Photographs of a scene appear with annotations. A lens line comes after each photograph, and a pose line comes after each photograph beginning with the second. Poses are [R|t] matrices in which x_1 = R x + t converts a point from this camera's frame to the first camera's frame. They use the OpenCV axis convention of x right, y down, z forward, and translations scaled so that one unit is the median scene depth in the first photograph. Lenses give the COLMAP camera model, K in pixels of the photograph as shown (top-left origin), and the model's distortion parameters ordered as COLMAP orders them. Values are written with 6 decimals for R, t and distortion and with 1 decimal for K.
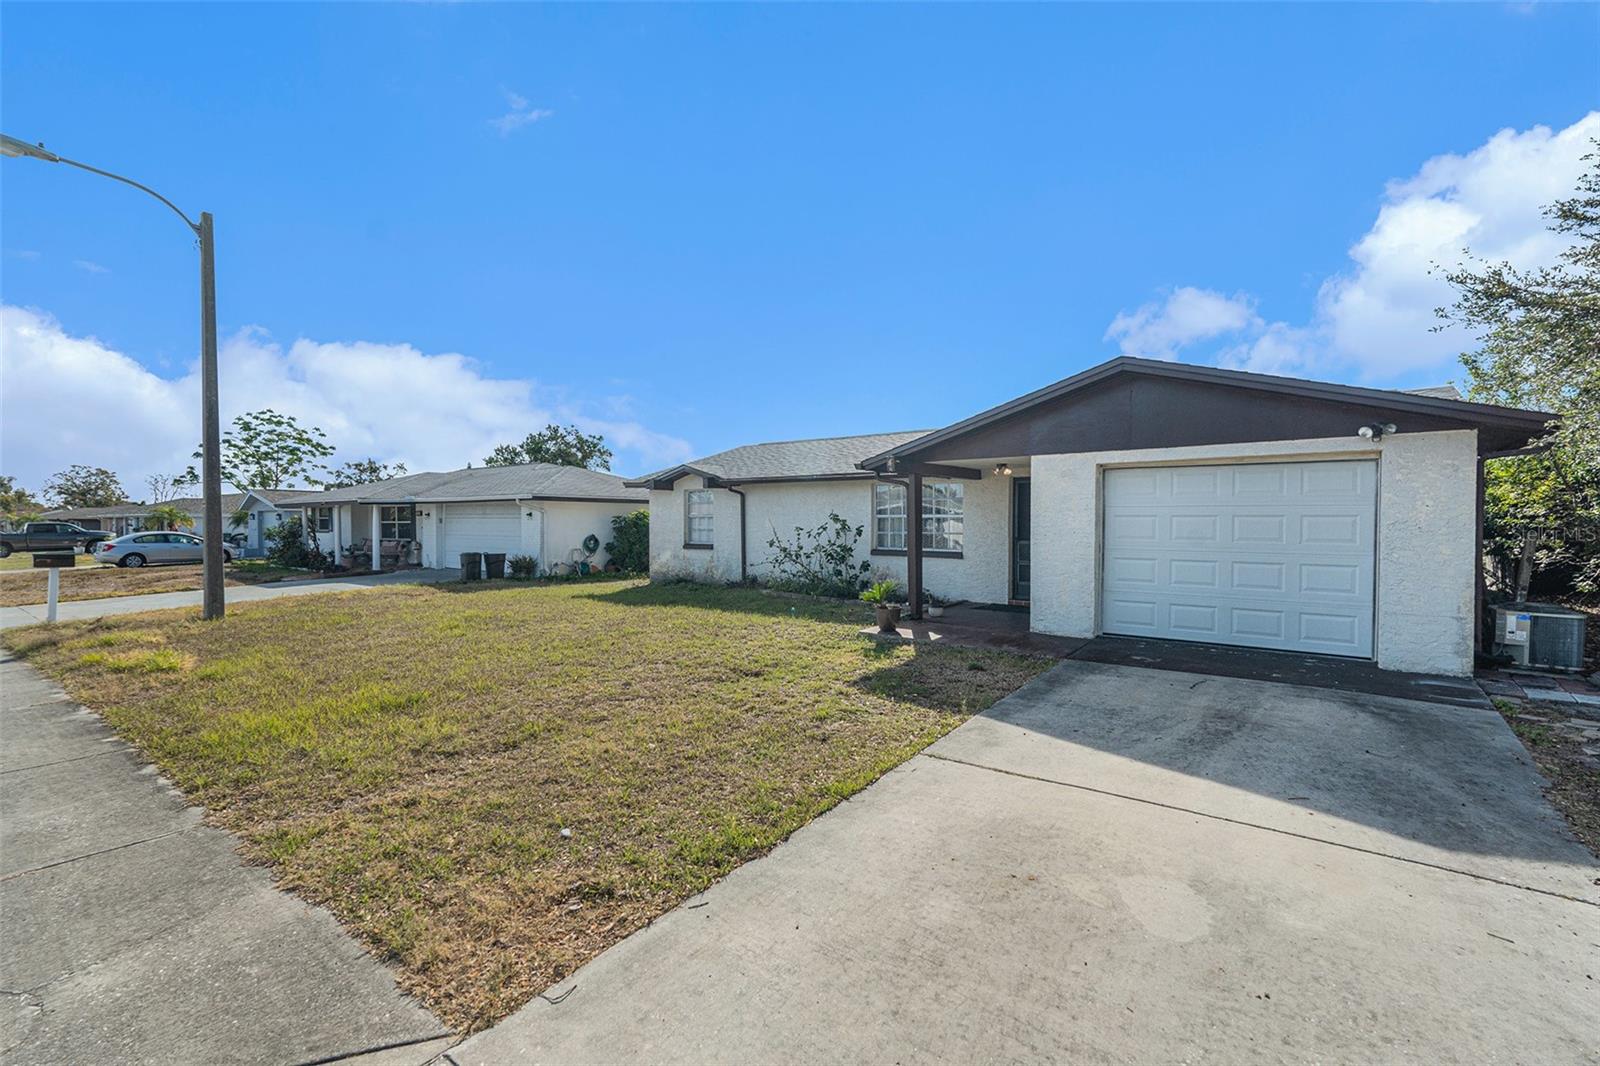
lens RADIAL K [[697.6, 0, 796.5], [0, 697.6, 527.4], [0, 0, 1]] dist [-0.001818, -0.000831]
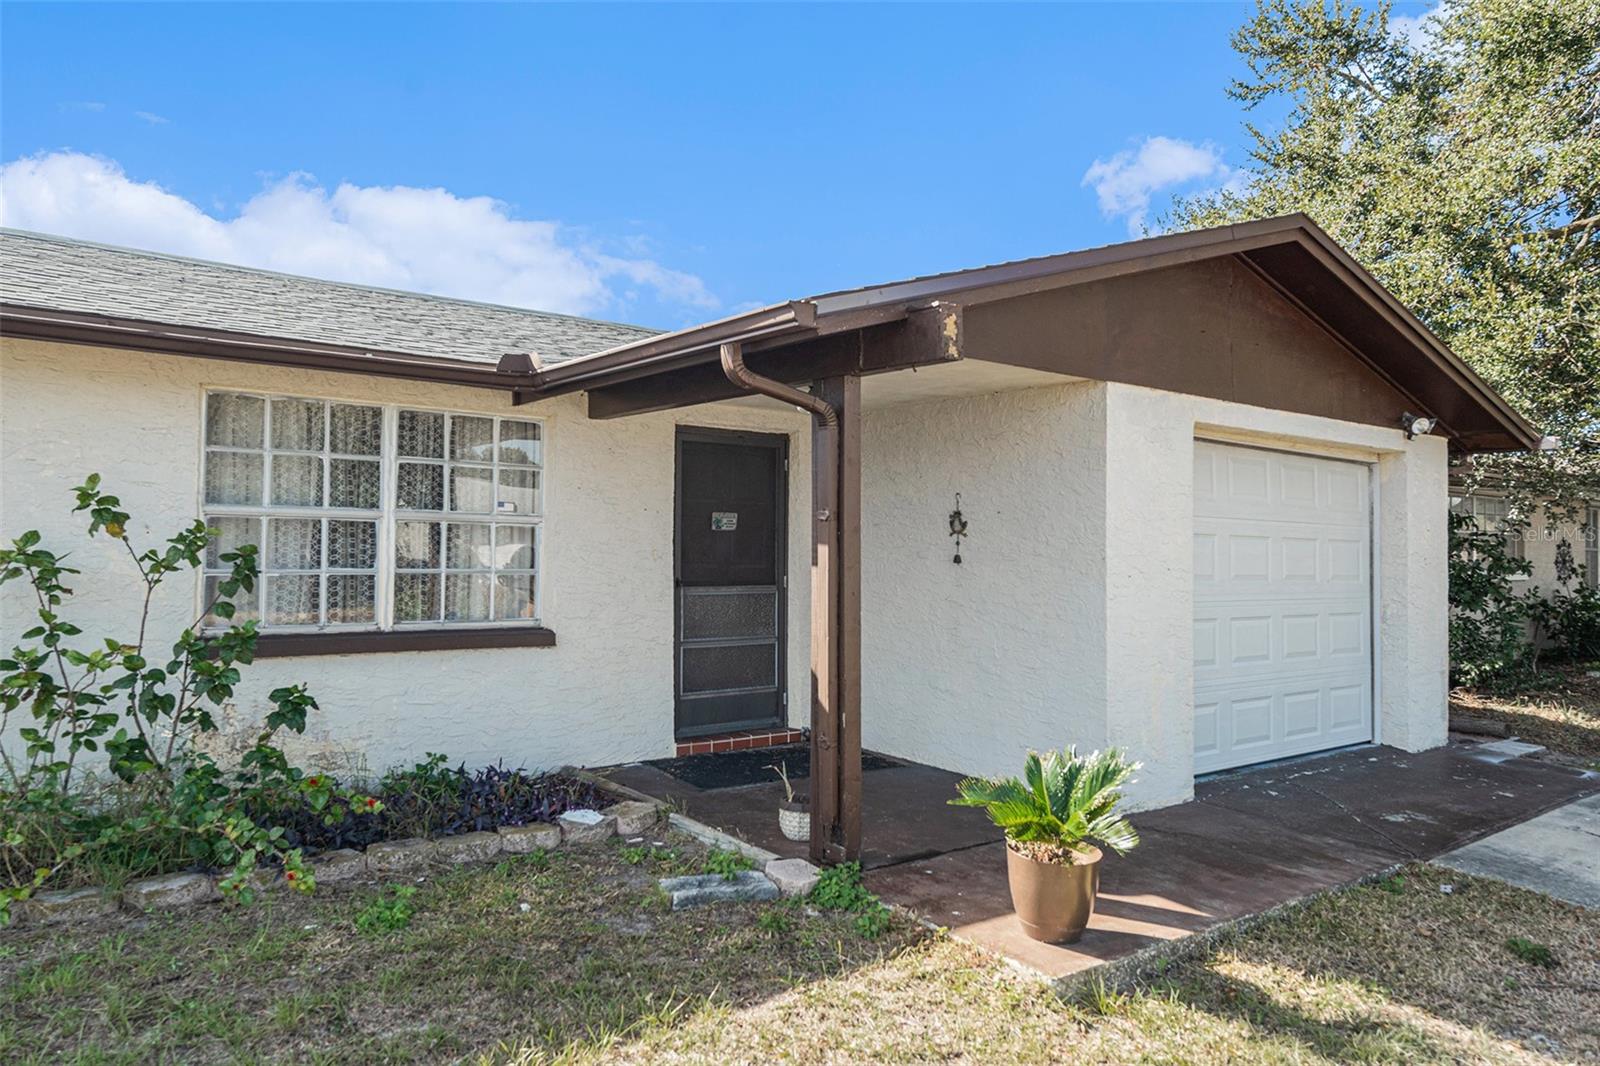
lens RADIAL K [[1079.5, 0, 797.4], [0, 1079.5, 524.1], [0, 0, 1]] dist [0.005789, 0.000281]
pose [[0.259329, 0.025516, 0.965452, -0.220016], [-0.006905, 0.999674, -0.024566, -0.002066], [-0.965764, -0.000295, 0.259421, 0.701947]]
